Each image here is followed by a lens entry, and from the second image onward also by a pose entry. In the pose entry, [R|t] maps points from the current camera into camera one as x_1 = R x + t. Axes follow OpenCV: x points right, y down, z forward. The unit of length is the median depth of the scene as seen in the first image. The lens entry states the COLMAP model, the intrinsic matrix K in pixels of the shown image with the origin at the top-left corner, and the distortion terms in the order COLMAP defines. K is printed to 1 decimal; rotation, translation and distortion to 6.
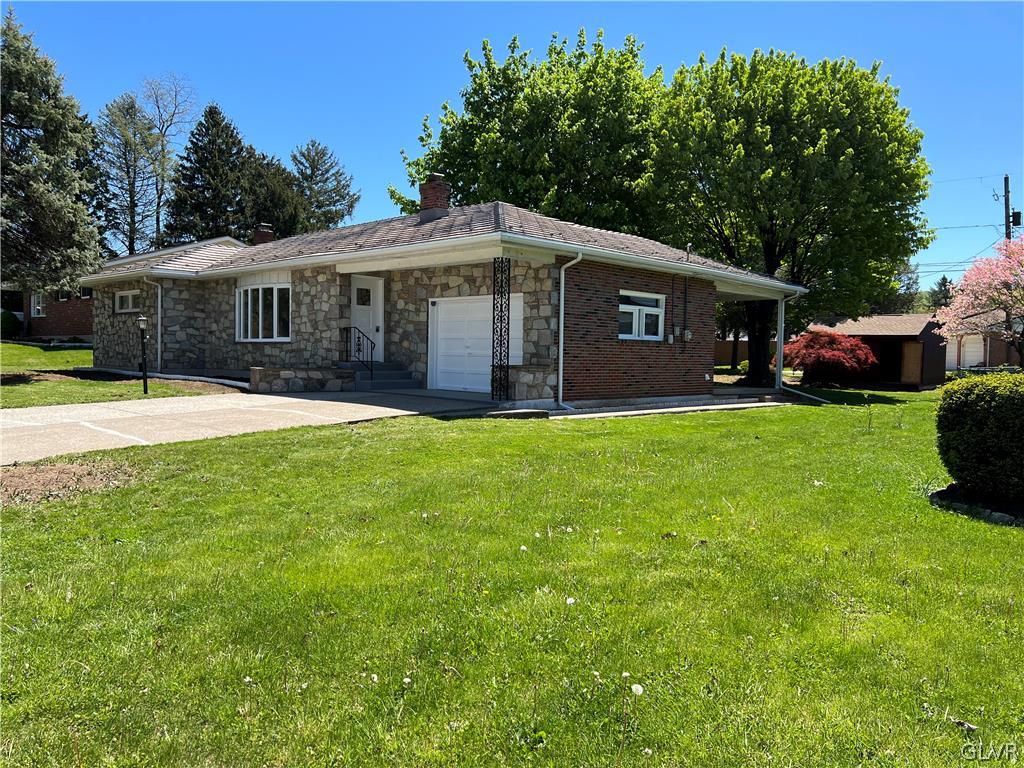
lens RADIAL K [[770.6, 0, 512.6], [0, 770.6, 383.9], [0, 0, 1]] dist [-0.002733, 0.000121]
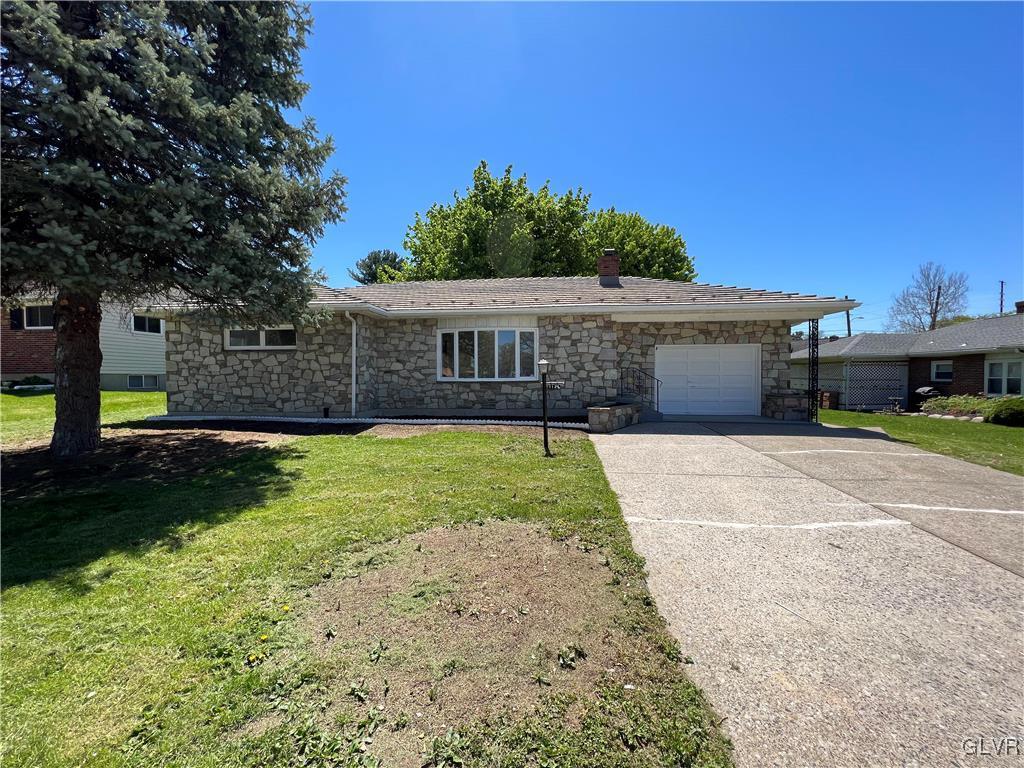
lens RADIAL K [[412.9, 0, 512.6], [0, 412.9, 382.3], [0, 0, 1]] dist [0.000319, -0.000047]
pose [[0.796828, -0.032897, 0.603309, -0.700767], [0.041211, 0.999150, 0.000052, -0.056111], [-0.602799, 0.024822, 0.797507, 0.573868]]
